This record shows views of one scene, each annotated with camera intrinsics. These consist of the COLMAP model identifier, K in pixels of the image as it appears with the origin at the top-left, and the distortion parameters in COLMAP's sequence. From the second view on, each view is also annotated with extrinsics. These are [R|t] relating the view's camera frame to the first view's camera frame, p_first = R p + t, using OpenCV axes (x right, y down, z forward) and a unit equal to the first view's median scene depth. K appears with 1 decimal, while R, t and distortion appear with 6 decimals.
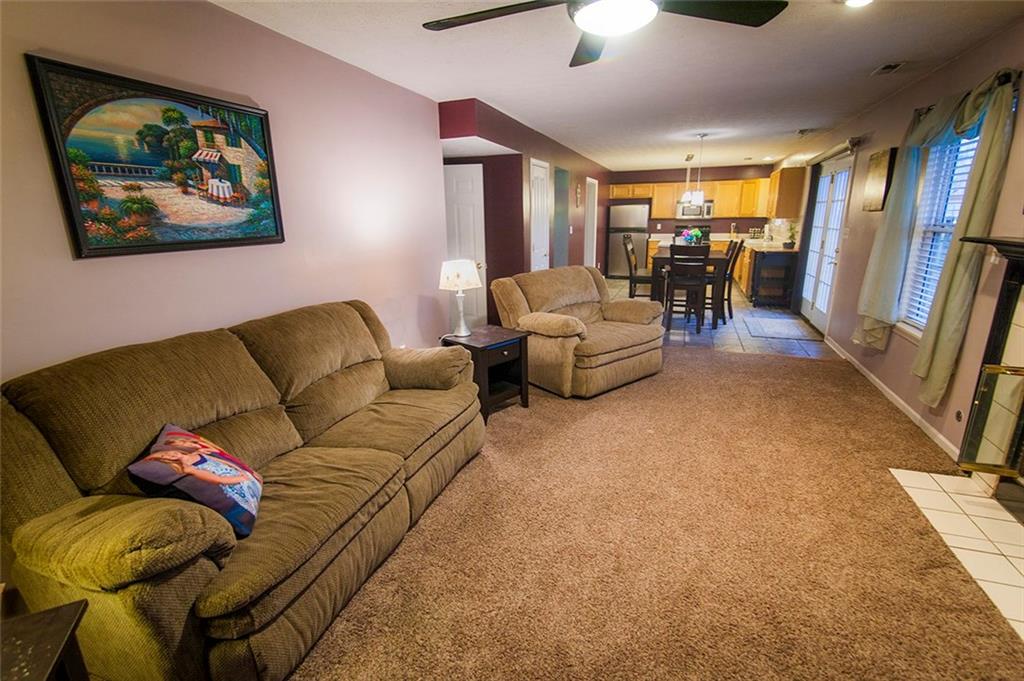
lens RADIAL K [[472.2, 0, 515.0], [0, 472.2, 342.6], [0, 0, 1]] dist [0.003310, -0.000830]
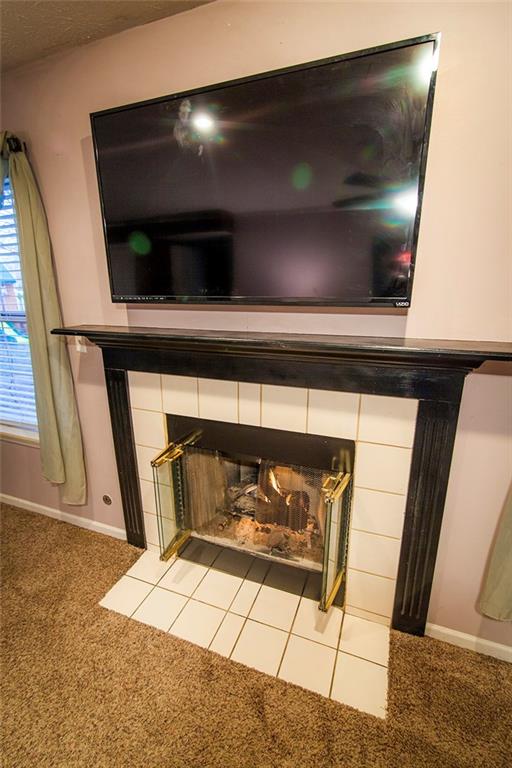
lens RADIAL K [[354.1, 0, 257.9], [0, 354.1, 386.4], [0, 0, 1]] dist [0.003310, -0.000830]
pose [[0.040133, -0.261980, 0.964238, 0.307686], [0.270720, 0.931772, 0.241892, -0.179190], [-0.961821, 0.251331, 0.108318, 0.590016]]
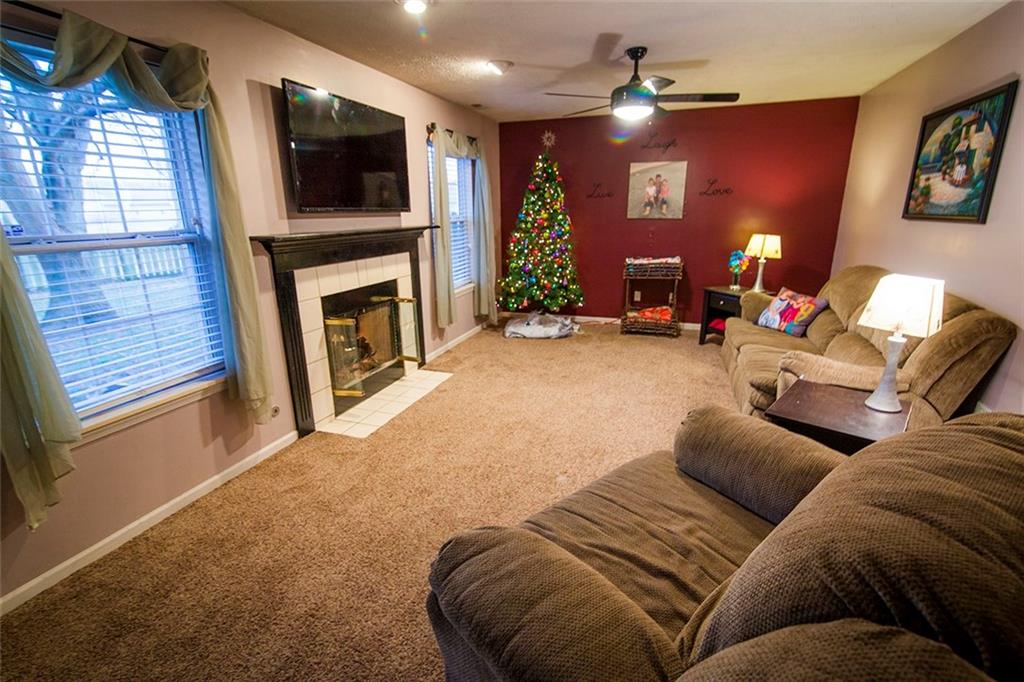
lens RADIAL K [[472.2, 0, 519.5], [0, 472.2, 341.5], [0, 0, 1]] dist [0.003310, -0.000830]
pose [[-0.999602, 0.028197, -0.000147, 0.435477], [0.024071, 0.856036, 0.516356, -0.525740], [0.014685, 0.516147, -0.856374, 1.934720]]
